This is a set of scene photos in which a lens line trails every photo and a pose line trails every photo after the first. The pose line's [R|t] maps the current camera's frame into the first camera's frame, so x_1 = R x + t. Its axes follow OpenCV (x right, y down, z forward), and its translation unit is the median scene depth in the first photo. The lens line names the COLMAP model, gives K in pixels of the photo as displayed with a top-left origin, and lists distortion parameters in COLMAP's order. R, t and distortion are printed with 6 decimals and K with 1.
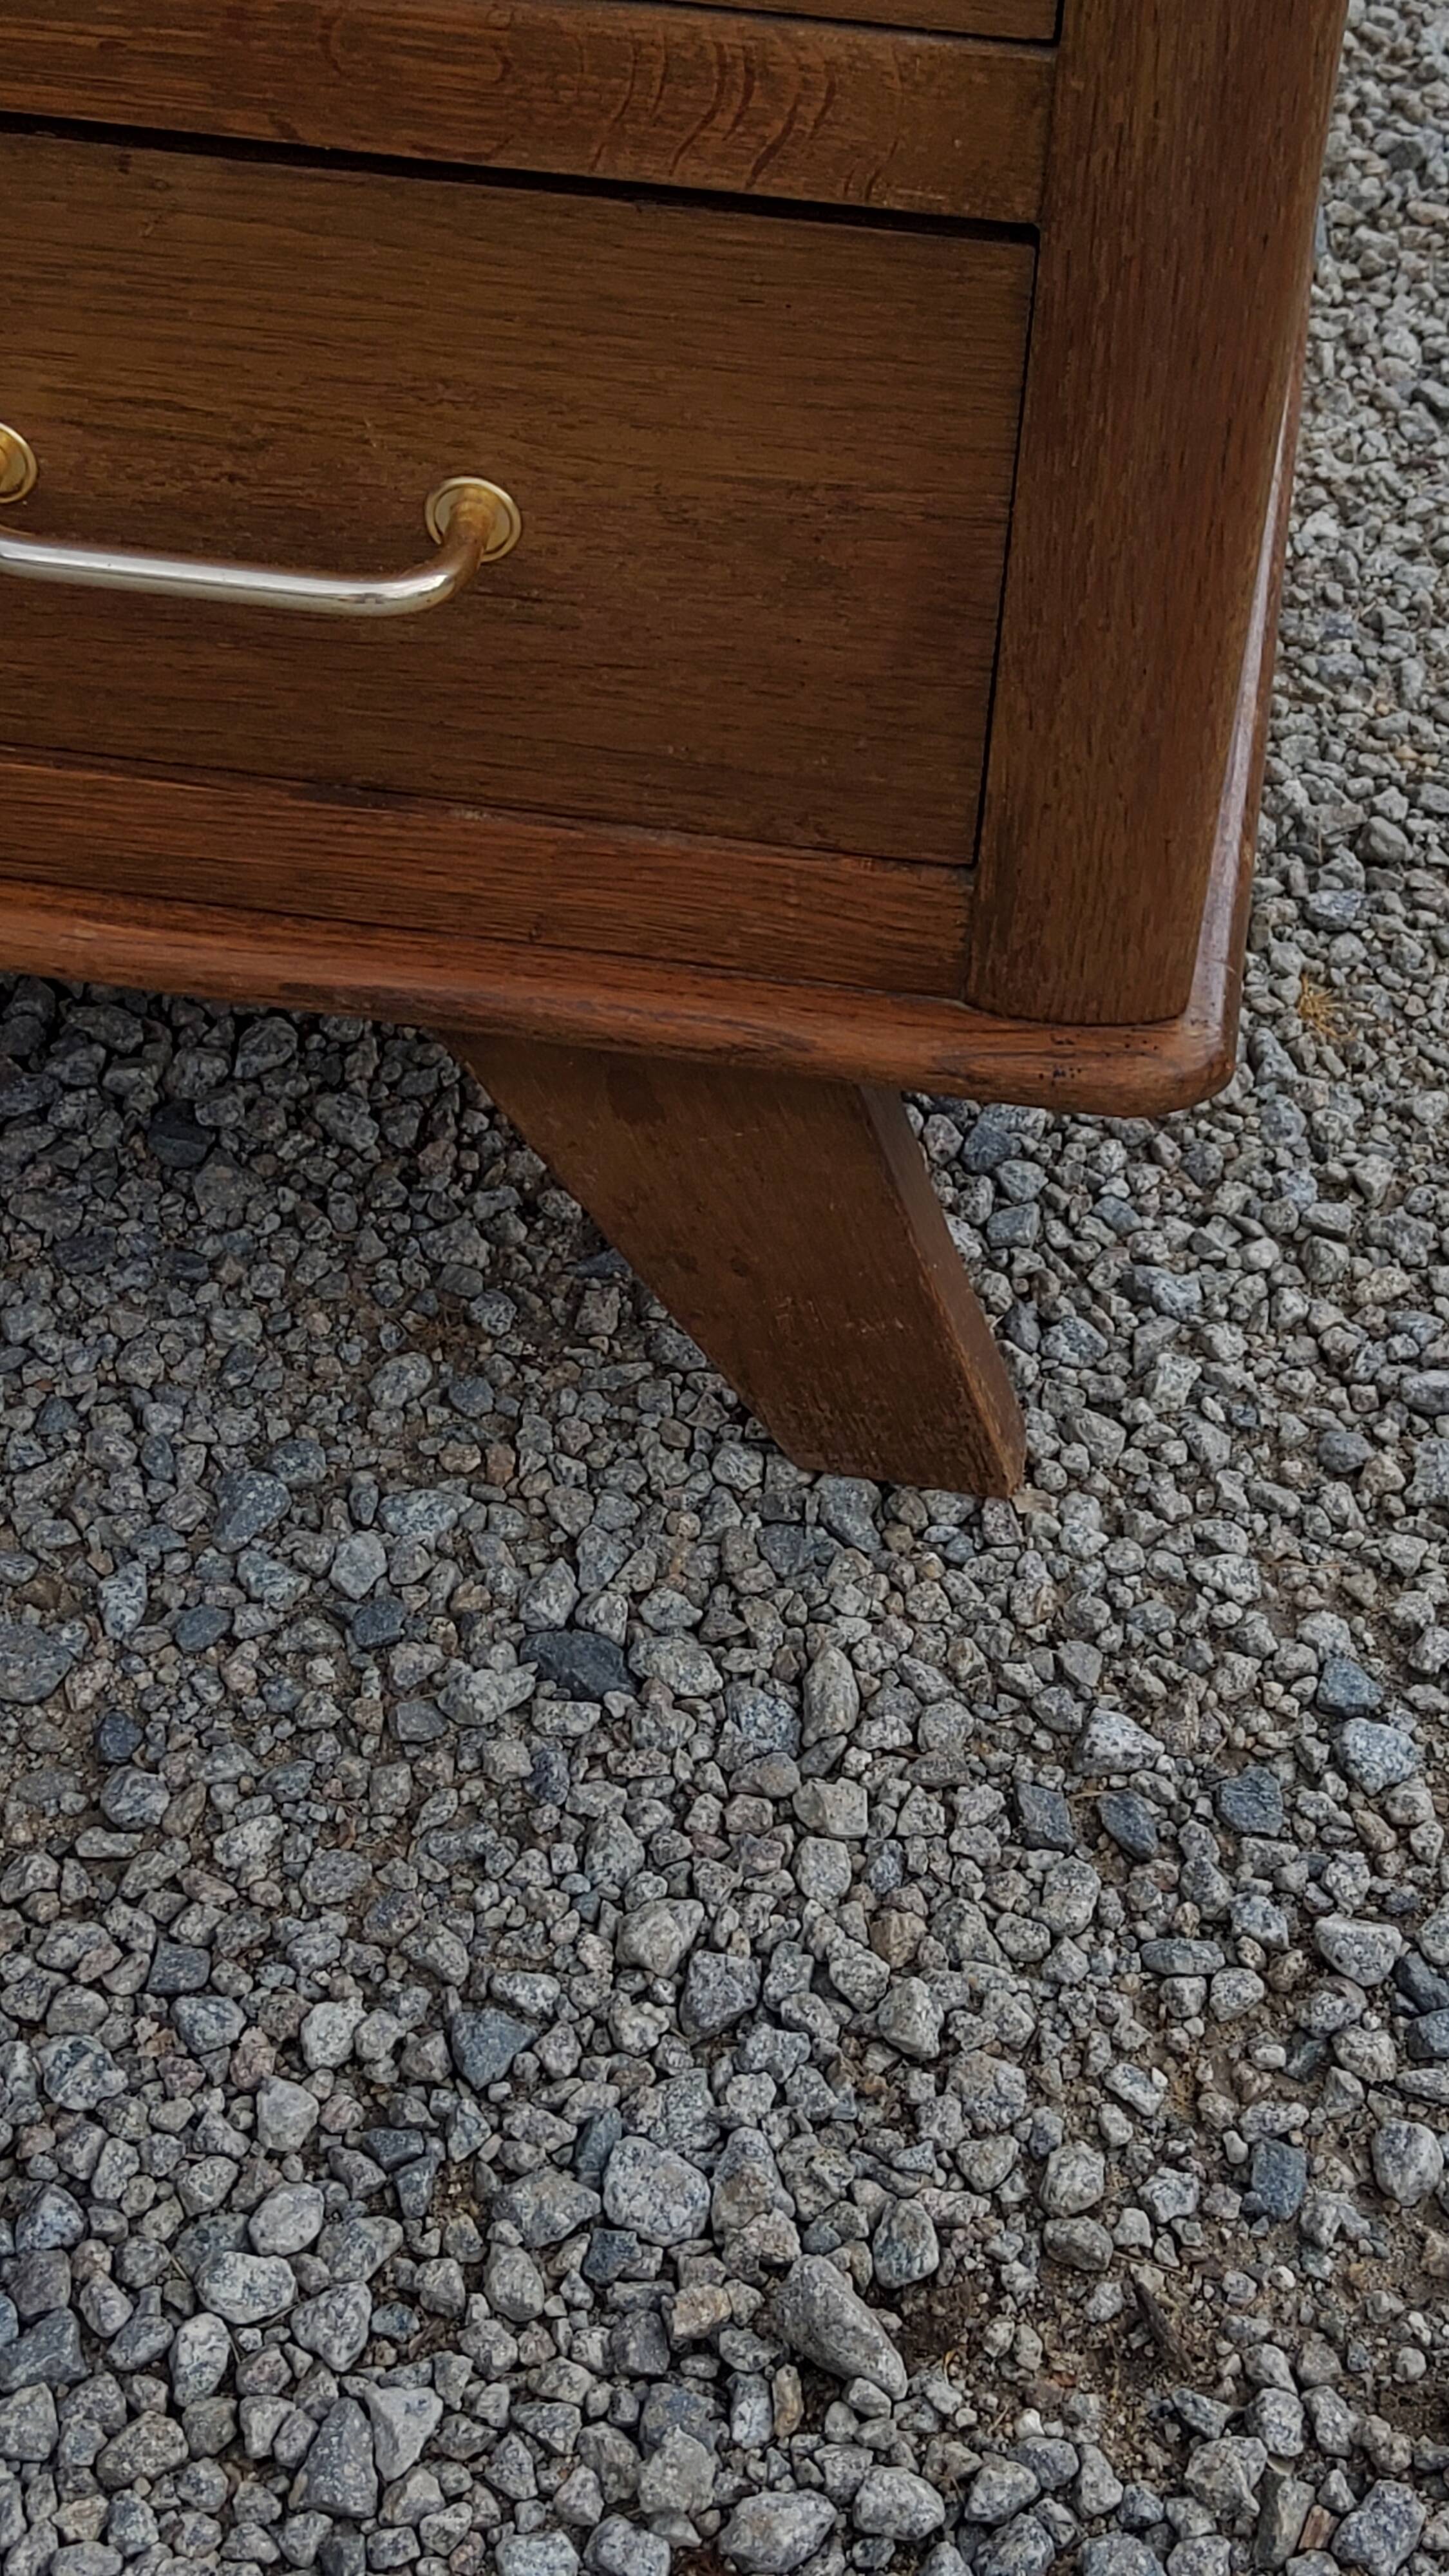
lens RADIAL K [[3864.9, 0, 729.7], [0, 3864.9, 1267.4], [0, 0, 1]] dist [0.191988, -0.581987]
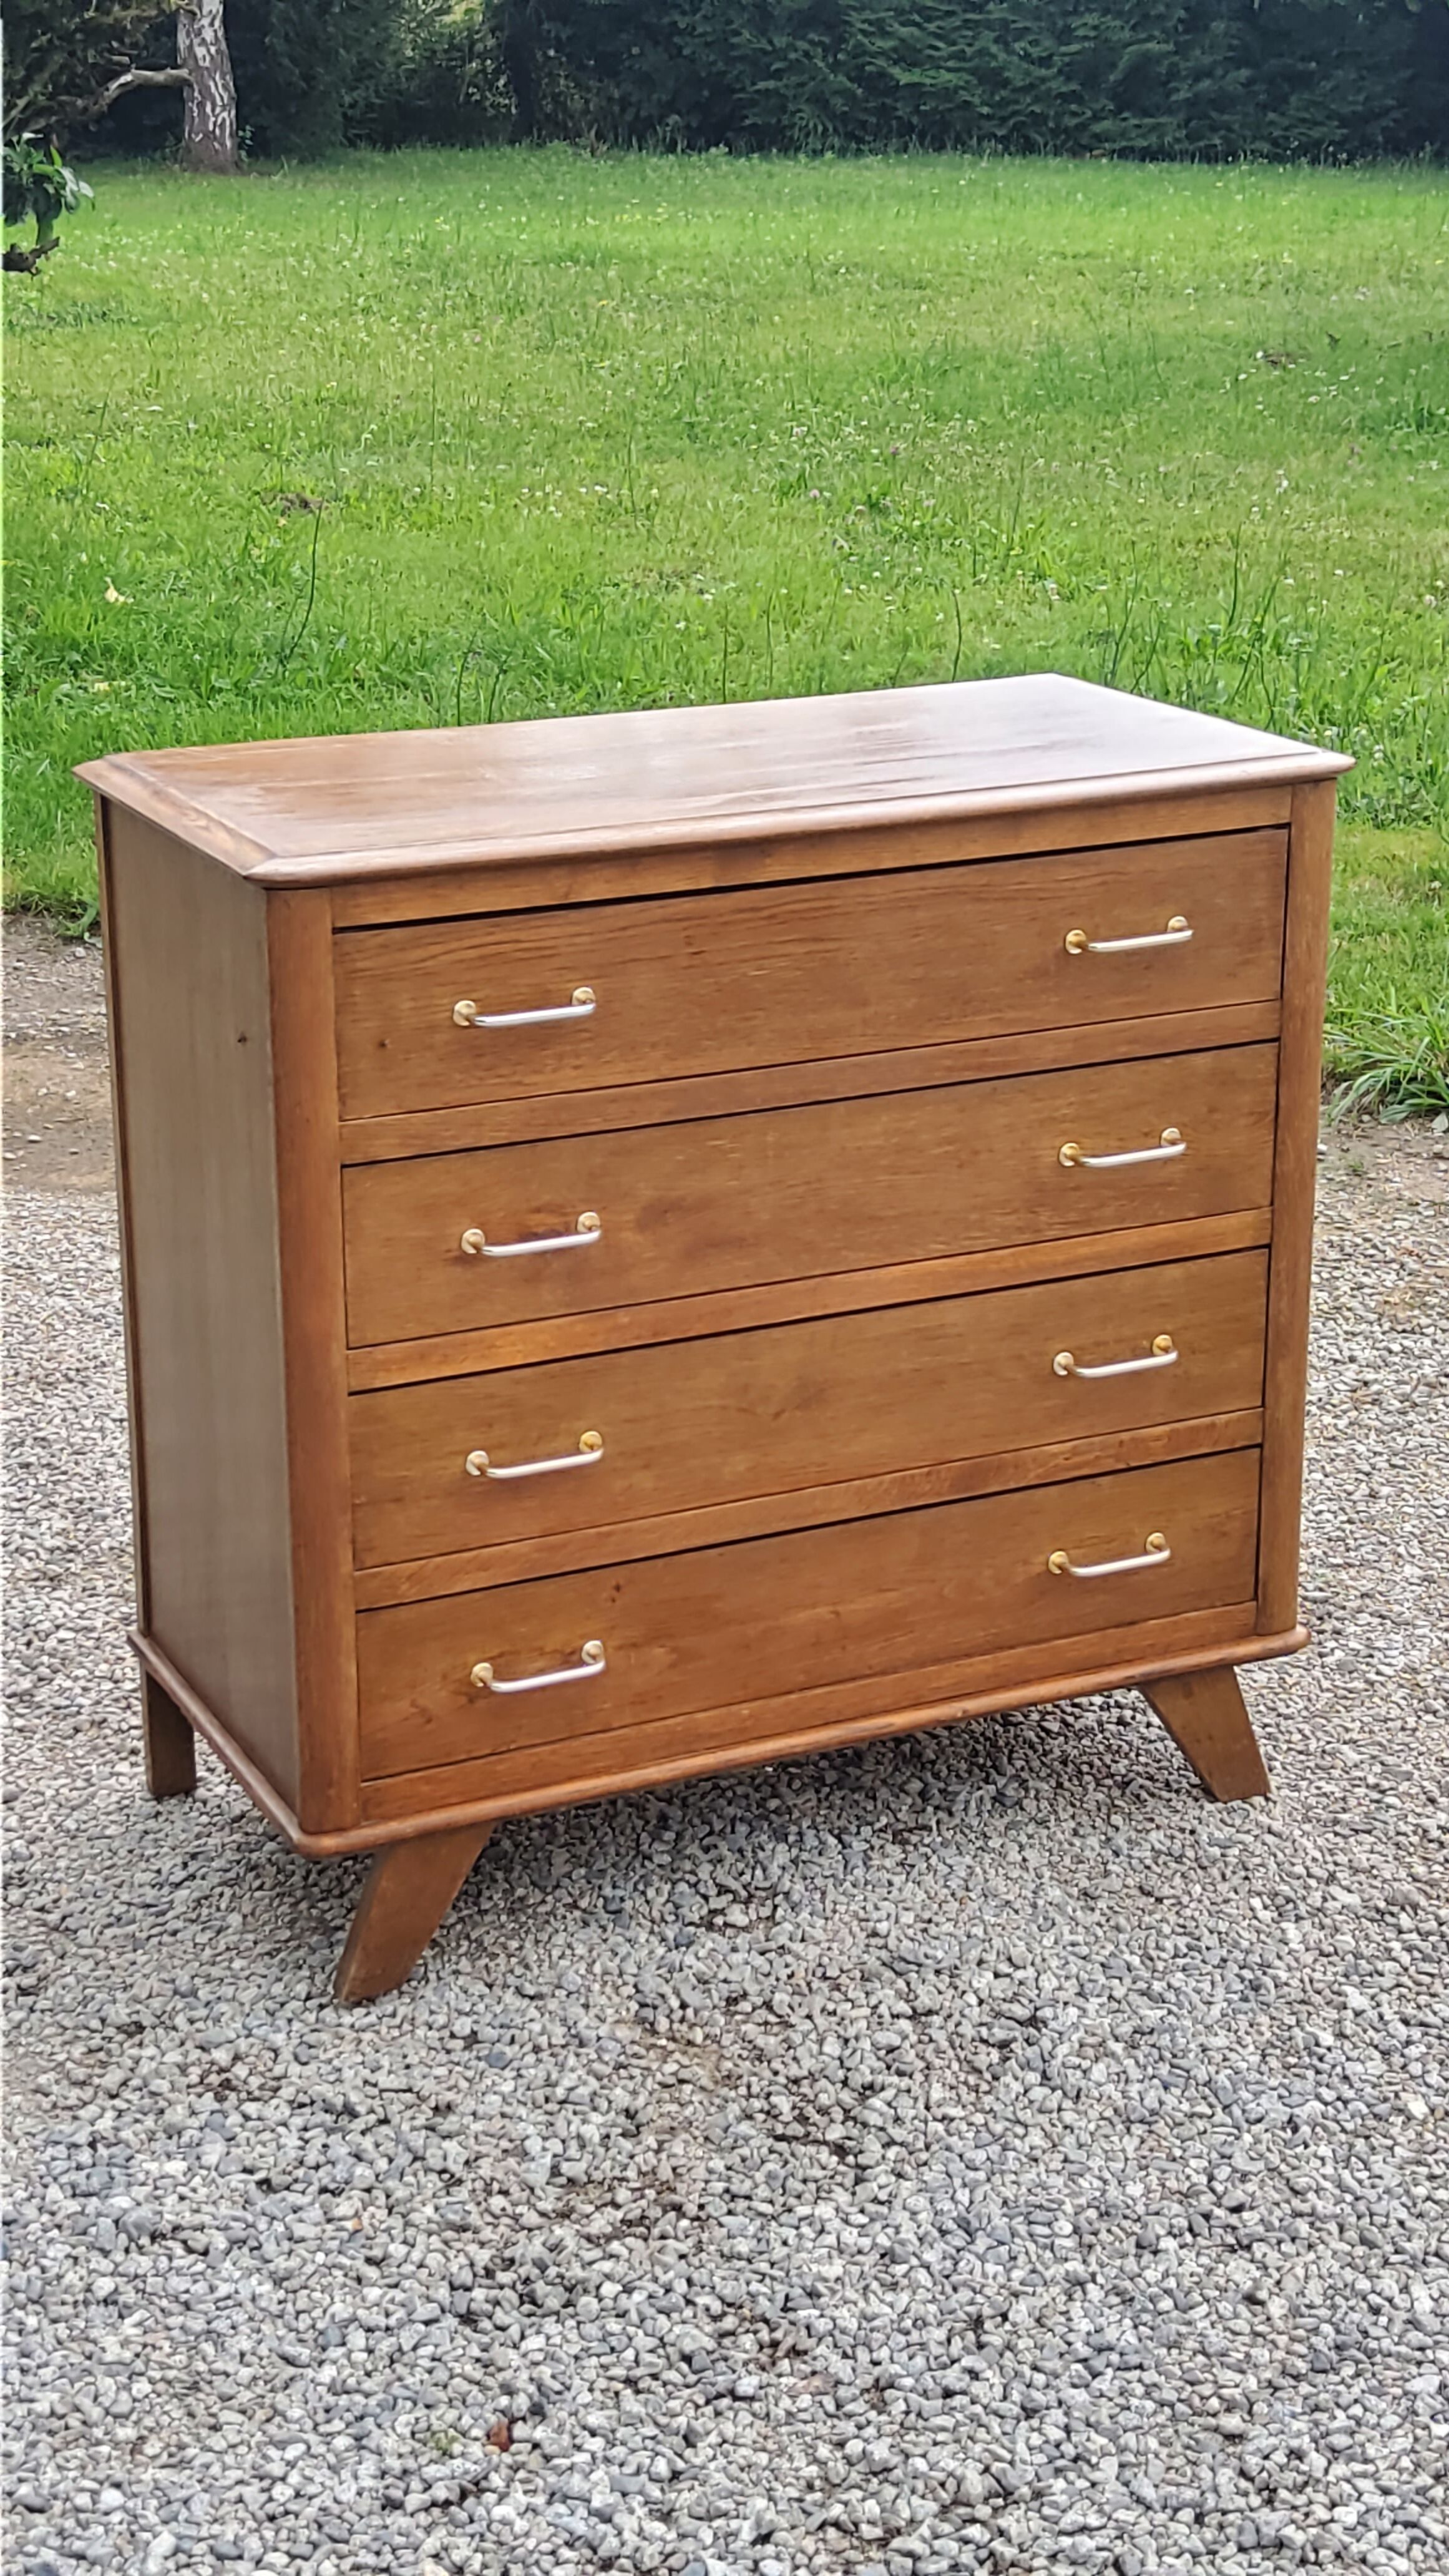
lens RADIAL K [[3797.5, 0, 730.5], [0, 3797.5, 1276.8], [0, 0, 1]] dist [0.191766, -0.551585]
pose [[0.829036, -0.206925, 0.519500, -2.187340], [0.420222, 0.843462, -0.334641, 0.659141], [-0.368934, 0.495735, 0.786215, -1.966041]]
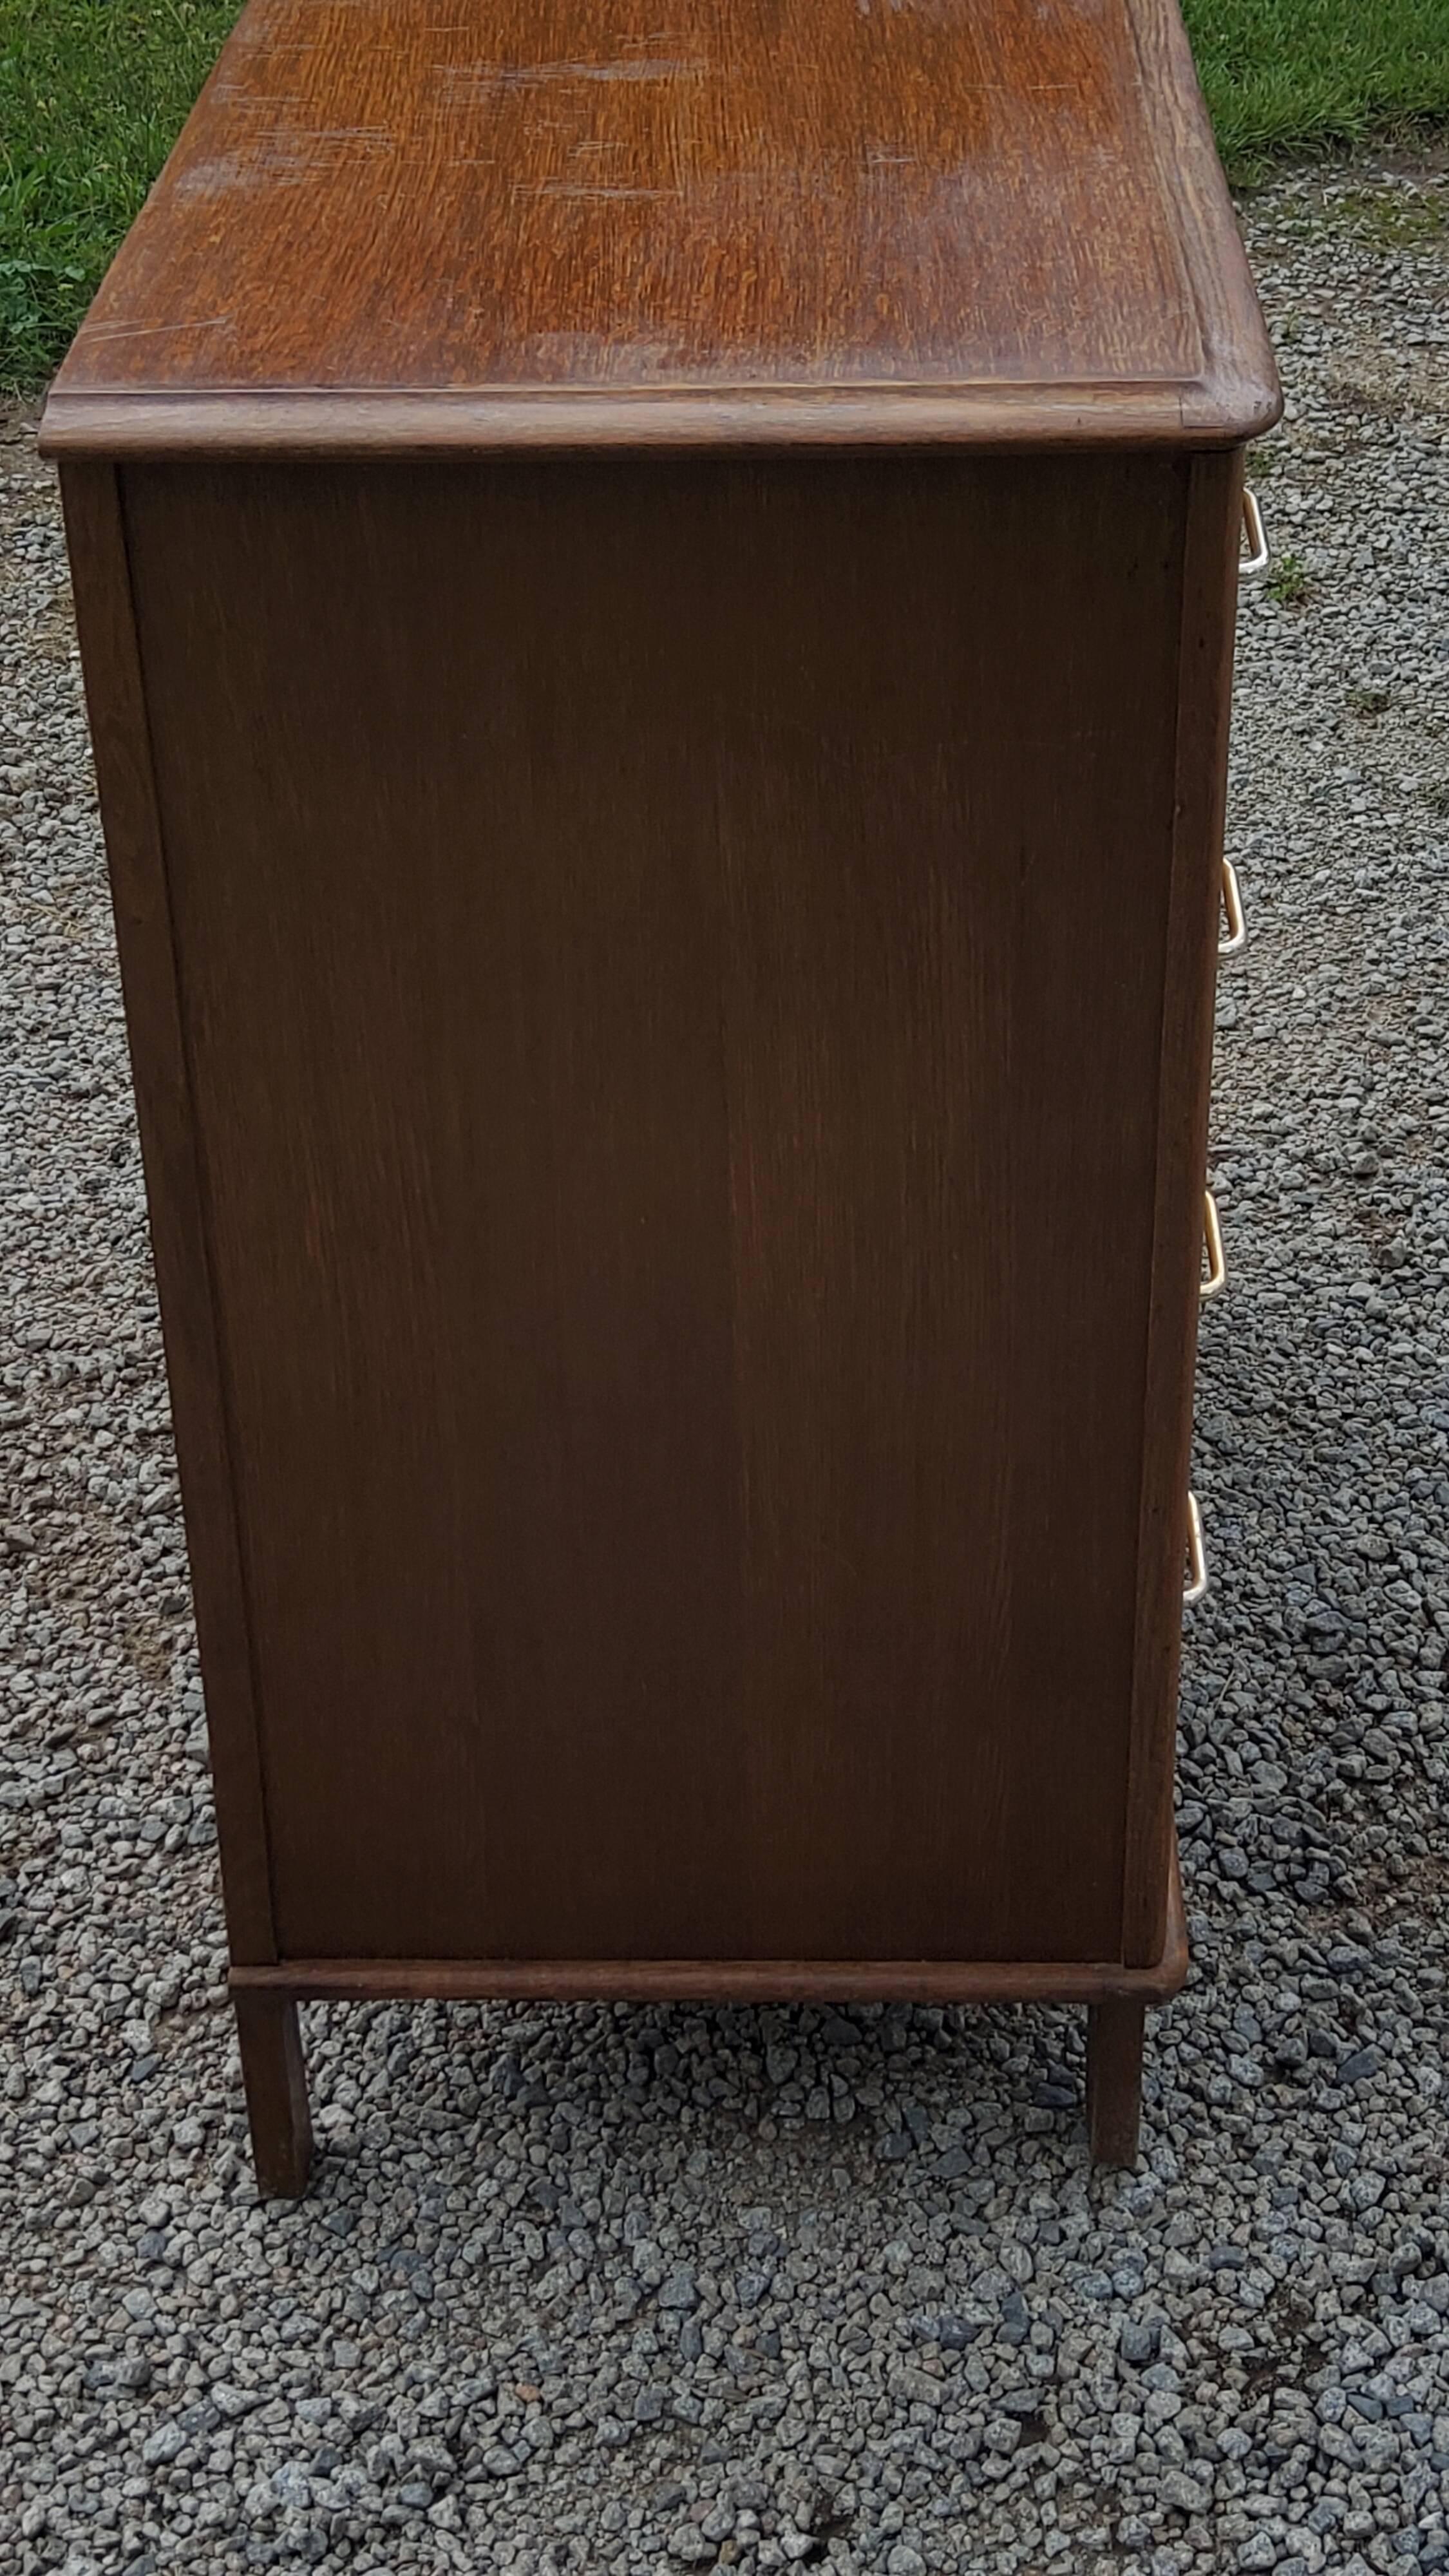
lens RADIAL K [[3835.9, 0, 745.8], [0, 3835.9, 1261.7], [0, 0, 1]] dist [0.191303, -0.585218]
pose [[-0.123555, -0.547254, 0.827797, -2.331991], [0.721470, 0.523210, 0.453577, -1.448449], [-0.681334, 0.653272, 0.330182, 0.213329]]
